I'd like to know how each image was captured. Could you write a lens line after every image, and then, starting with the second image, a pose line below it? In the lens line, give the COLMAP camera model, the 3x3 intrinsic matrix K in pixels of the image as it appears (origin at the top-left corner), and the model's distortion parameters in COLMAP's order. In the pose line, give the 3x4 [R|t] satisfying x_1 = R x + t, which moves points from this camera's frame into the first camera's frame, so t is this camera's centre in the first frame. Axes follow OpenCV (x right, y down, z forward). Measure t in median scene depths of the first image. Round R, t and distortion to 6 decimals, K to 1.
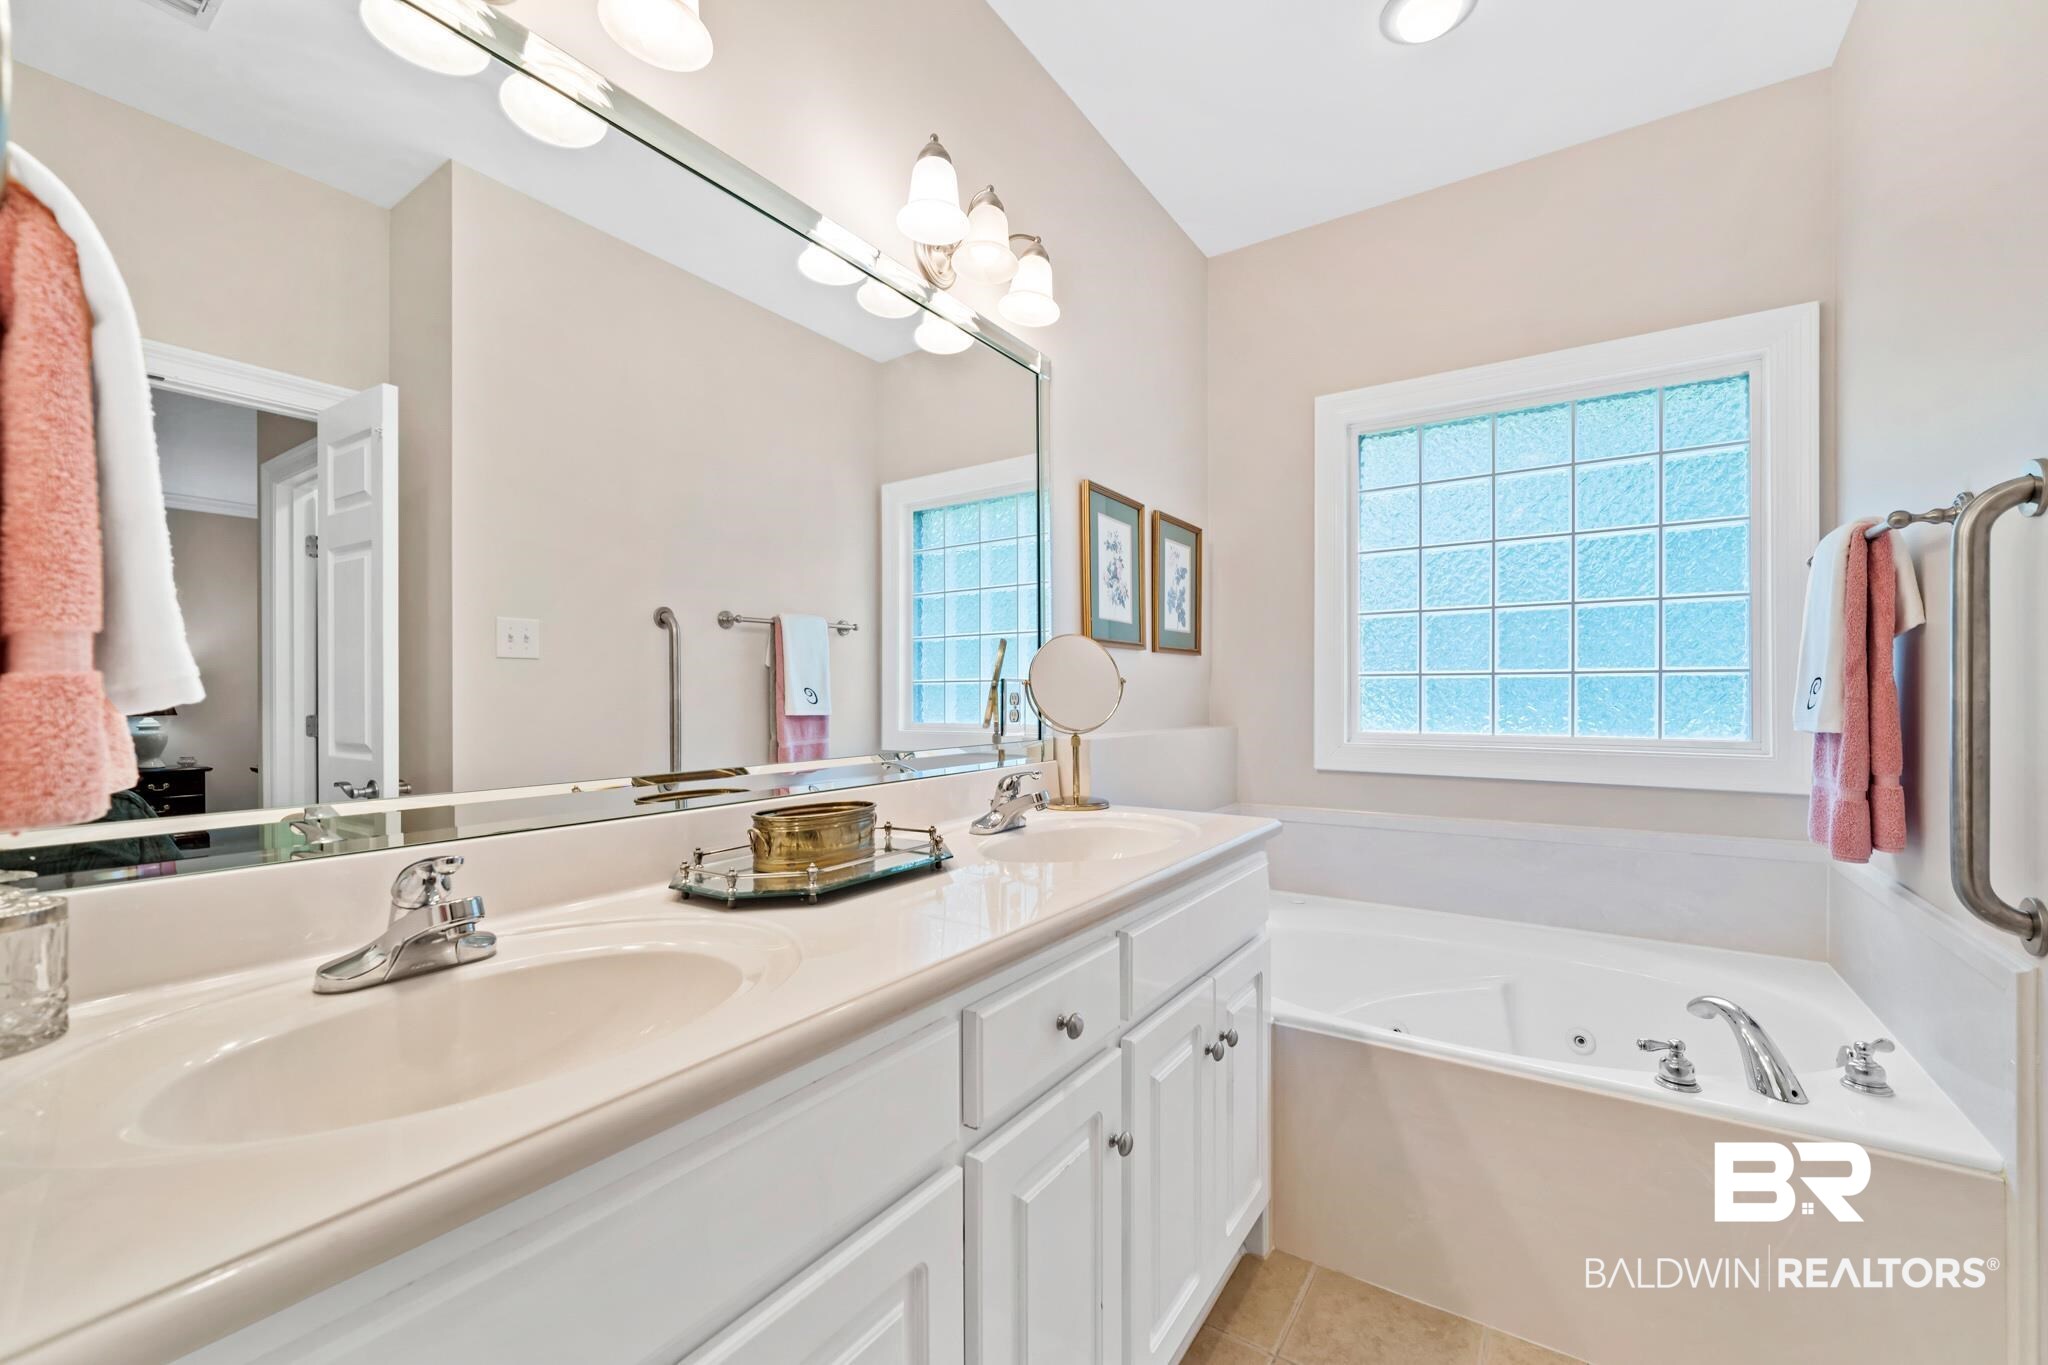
lens RADIAL K [[827.7, 0, 1024.0], [0, 827.7, 682.5], [0, 0, 1]] dist [0.000388, -0.000115]
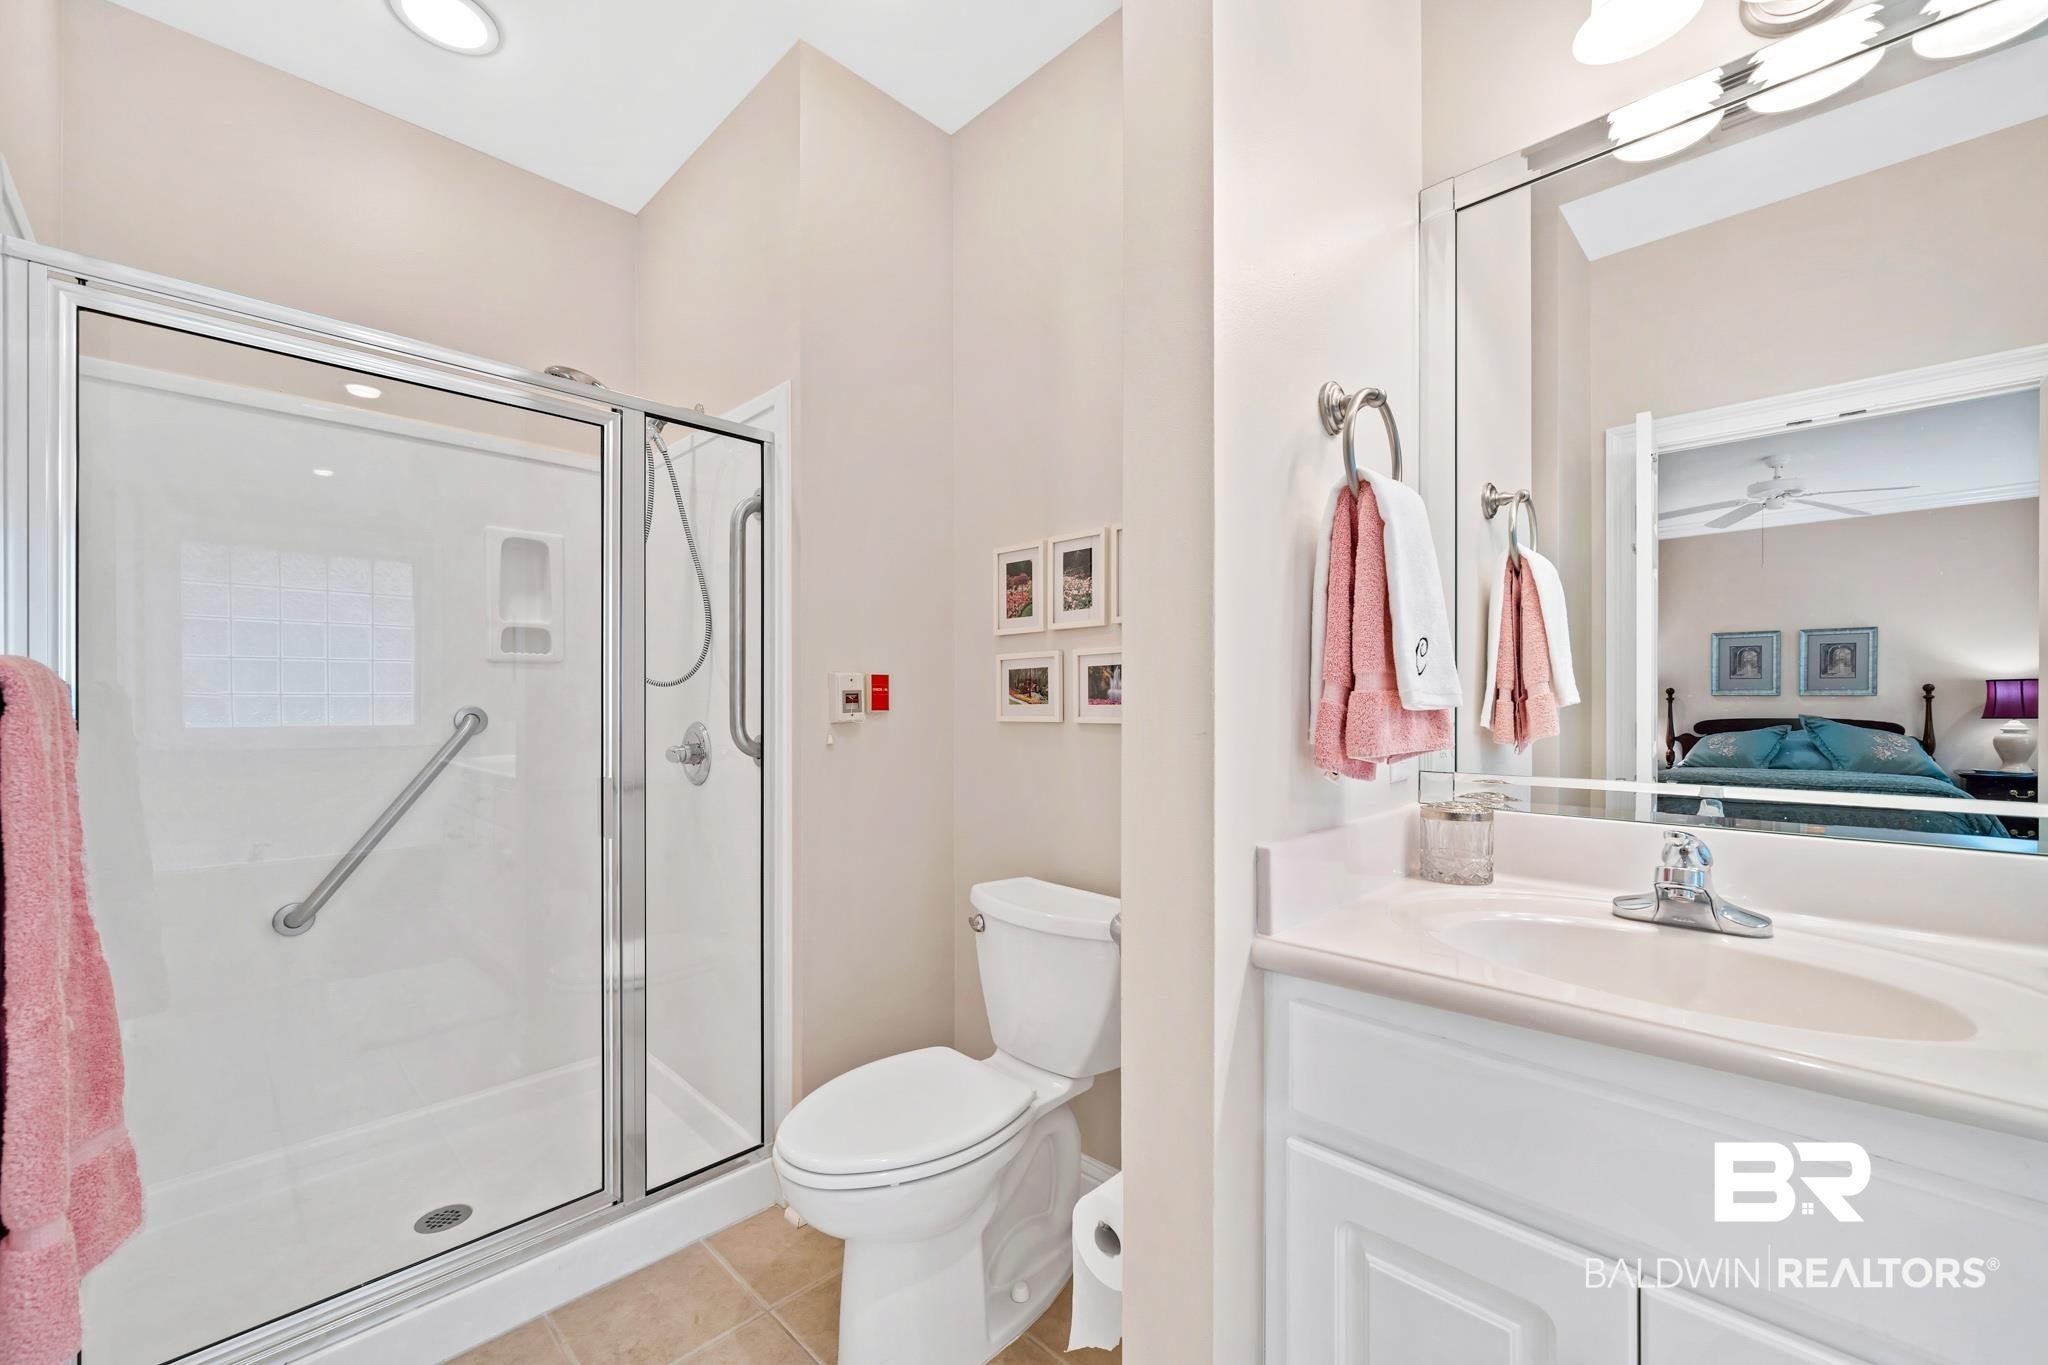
lens RADIAL K [[811.9, 0, 1023.8], [0, 811.9, 697.2], [0, 0, 1]] dist [-0.000745, -0.000298]
pose [[-0.164875, -0.002813, -0.986310, 0.606184], [0.017807, 0.999824, -0.005829, -0.000491], [0.986154, -0.018525, -0.164796, 0.229239]]
